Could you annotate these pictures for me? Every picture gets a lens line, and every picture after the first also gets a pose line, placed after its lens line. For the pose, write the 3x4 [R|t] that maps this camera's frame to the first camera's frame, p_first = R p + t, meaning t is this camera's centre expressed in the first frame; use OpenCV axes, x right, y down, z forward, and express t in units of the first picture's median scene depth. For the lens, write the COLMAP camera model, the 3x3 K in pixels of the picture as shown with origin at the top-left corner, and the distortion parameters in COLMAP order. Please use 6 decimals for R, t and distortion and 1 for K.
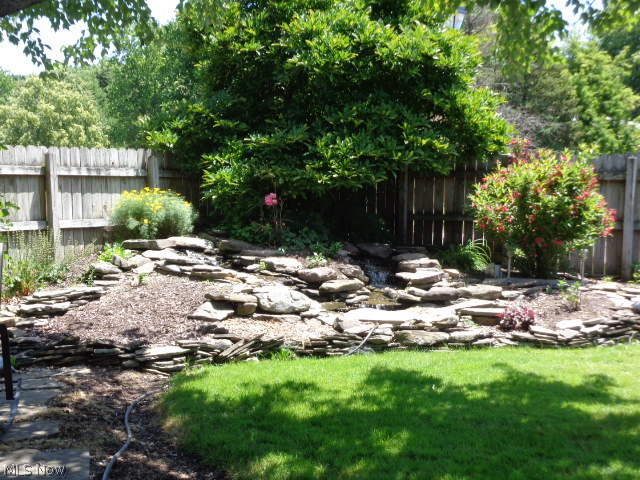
lens RADIAL K [[988.4, 0, 319.6], [0, 988.4, 240.2], [0, 0, 1]] dist [-0.025699, 0.000000]
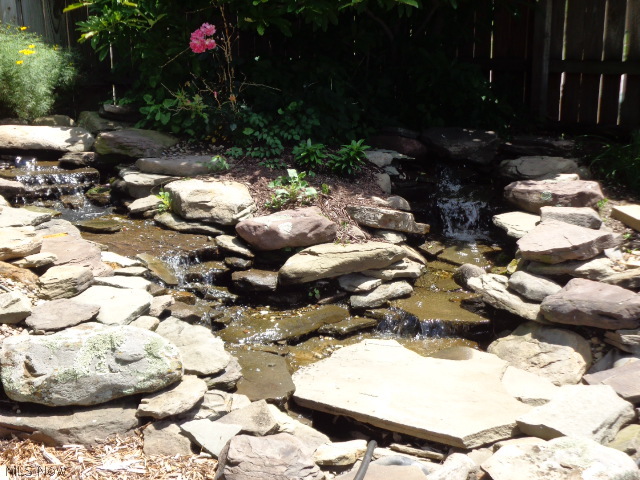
lens RADIAL K [[988.4, 0, 320.8], [0, 988.4, 240.6], [0, 0, 1]] dist [-0.025699, 0.000000]
pose [[0.984012, 0.025465, -0.176271, 0.082527], [0.005552, 0.984858, 0.173272, -0.030175], [0.178014, -0.171481, 0.968971, 0.605613]]
